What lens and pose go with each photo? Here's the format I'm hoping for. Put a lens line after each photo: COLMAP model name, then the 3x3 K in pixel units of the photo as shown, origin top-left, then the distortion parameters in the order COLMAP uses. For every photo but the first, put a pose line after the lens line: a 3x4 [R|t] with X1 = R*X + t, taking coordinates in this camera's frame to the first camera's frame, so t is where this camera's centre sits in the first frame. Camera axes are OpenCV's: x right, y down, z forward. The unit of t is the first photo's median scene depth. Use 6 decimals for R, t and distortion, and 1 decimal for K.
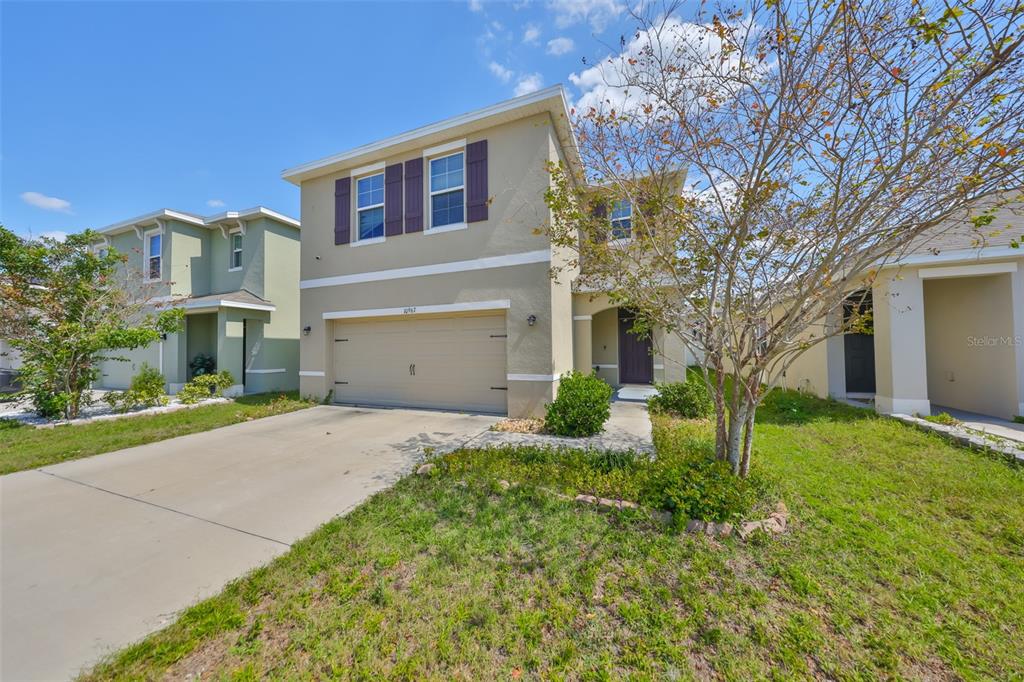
lens RADIAL K [[316.1, 0, 514.7], [0, 316.1, 341.9], [0, 0, 1]] dist [-0.003541, 0.000524]
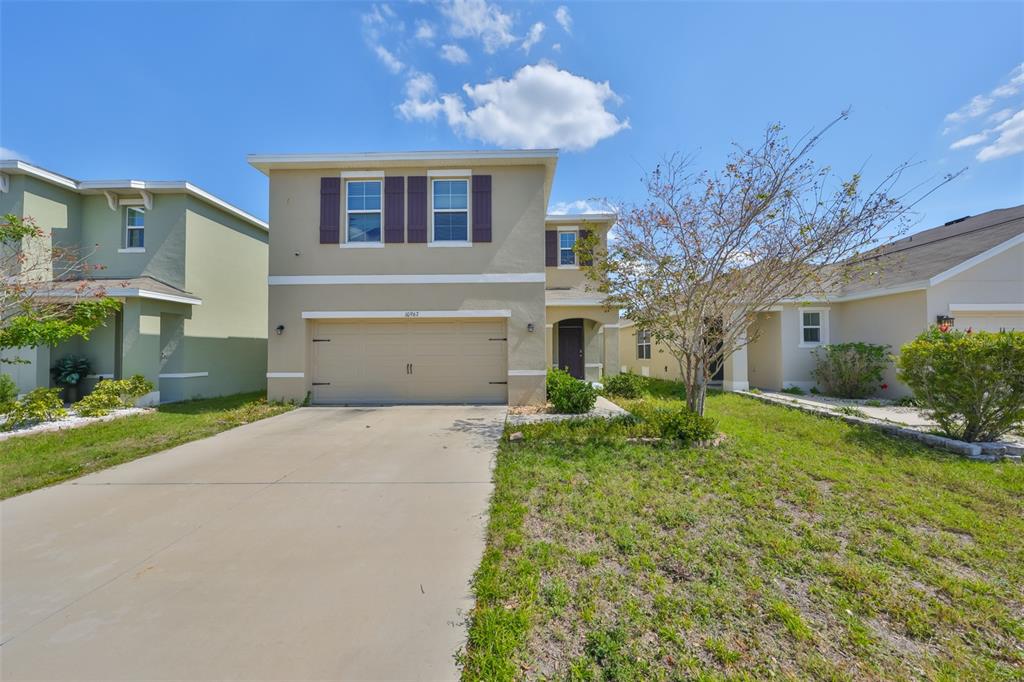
lens RADIAL K [[316.1, 0, 506.1], [0, 316.1, 344.7], [0, 0, 1]] dist [-0.003541, 0.000524]
pose [[0.940934, 0.013079, 0.338338, -0.357101], [-0.011948, 0.999914, -0.005426, 0.006428], [-0.338380, 0.001063, 0.941009, -0.121209]]
